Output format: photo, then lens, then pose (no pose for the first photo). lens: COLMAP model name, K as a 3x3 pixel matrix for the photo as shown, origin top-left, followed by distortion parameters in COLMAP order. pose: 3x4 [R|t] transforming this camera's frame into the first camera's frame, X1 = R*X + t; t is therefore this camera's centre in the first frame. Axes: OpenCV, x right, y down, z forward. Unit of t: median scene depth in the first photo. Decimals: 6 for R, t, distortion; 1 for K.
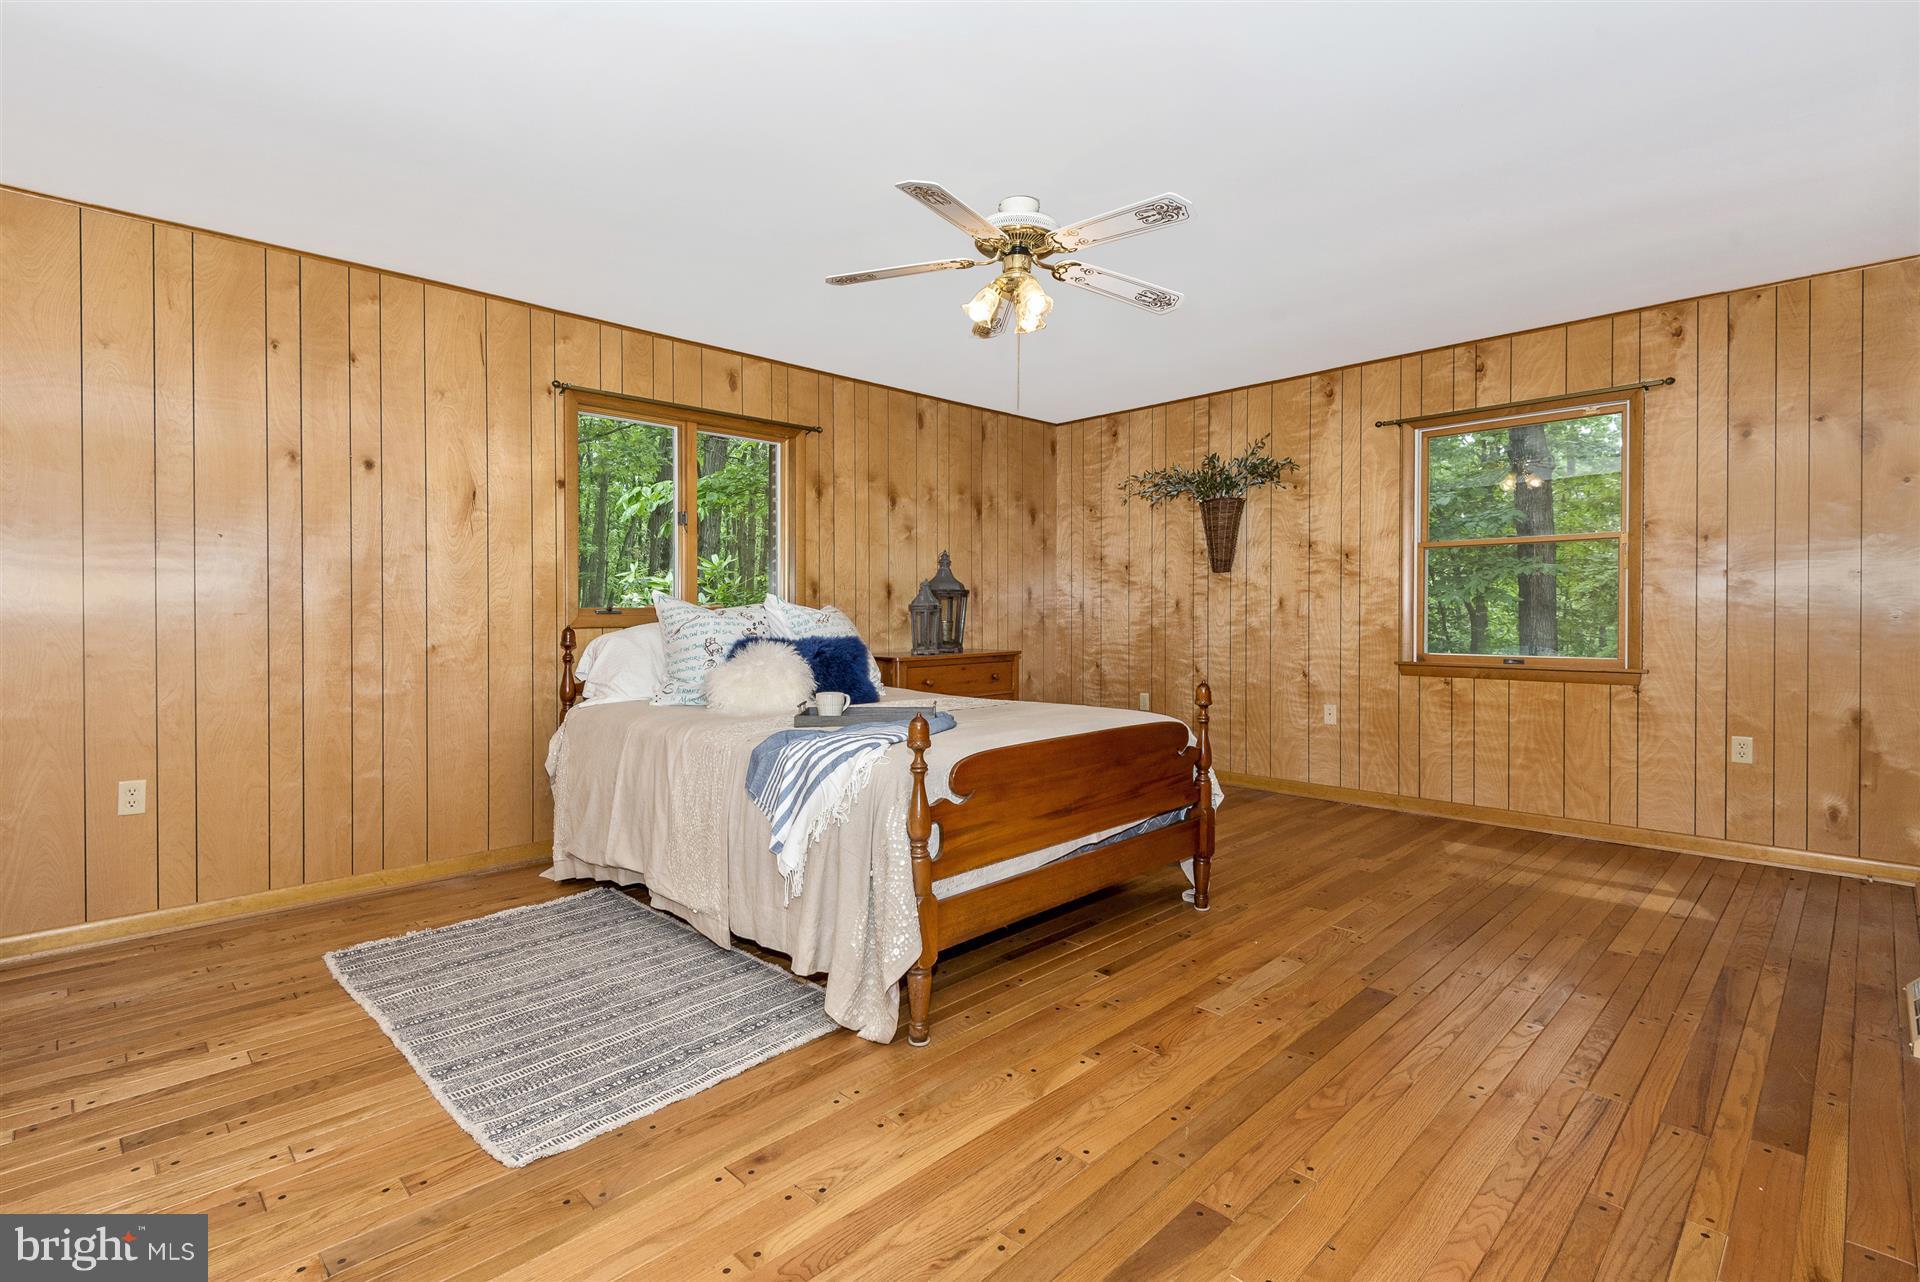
lens RADIAL K [[879.0, 0, 949.4], [0, 879.0, 621.7], [0, 0, 1]] dist [0.023860, -0.004220]
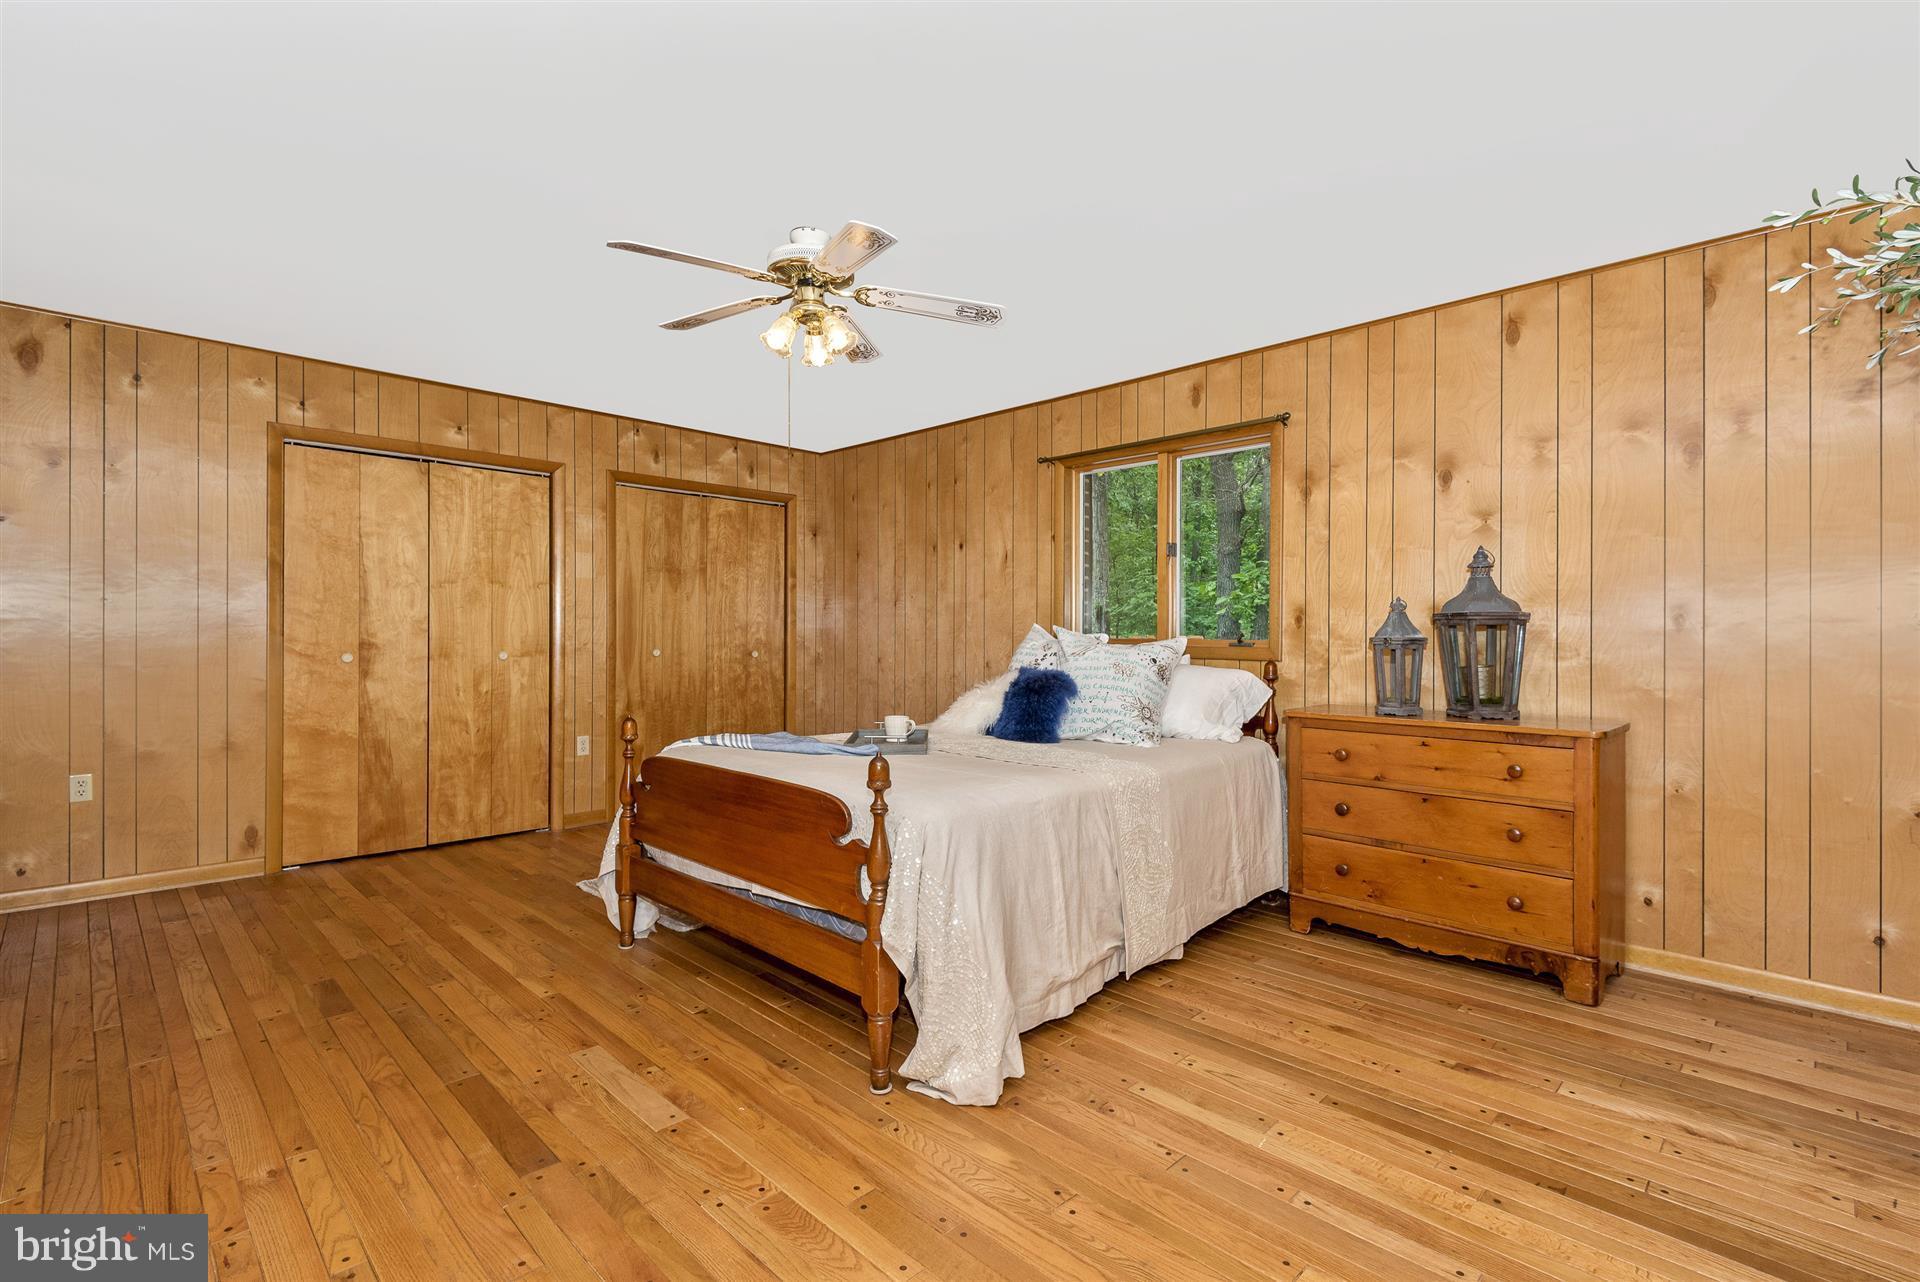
lens RADIAL K [[879.0, 0, 949.3], [0, 879.0, 637.1], [0, 0, 1]] dist [0.023860, -0.004220]
pose [[0.010289, 0.006331, -0.999927, 1.083673], [-0.018174, 0.999816, 0.006143, -0.031581], [0.999782, 0.018110, 0.010402, 1.167798]]
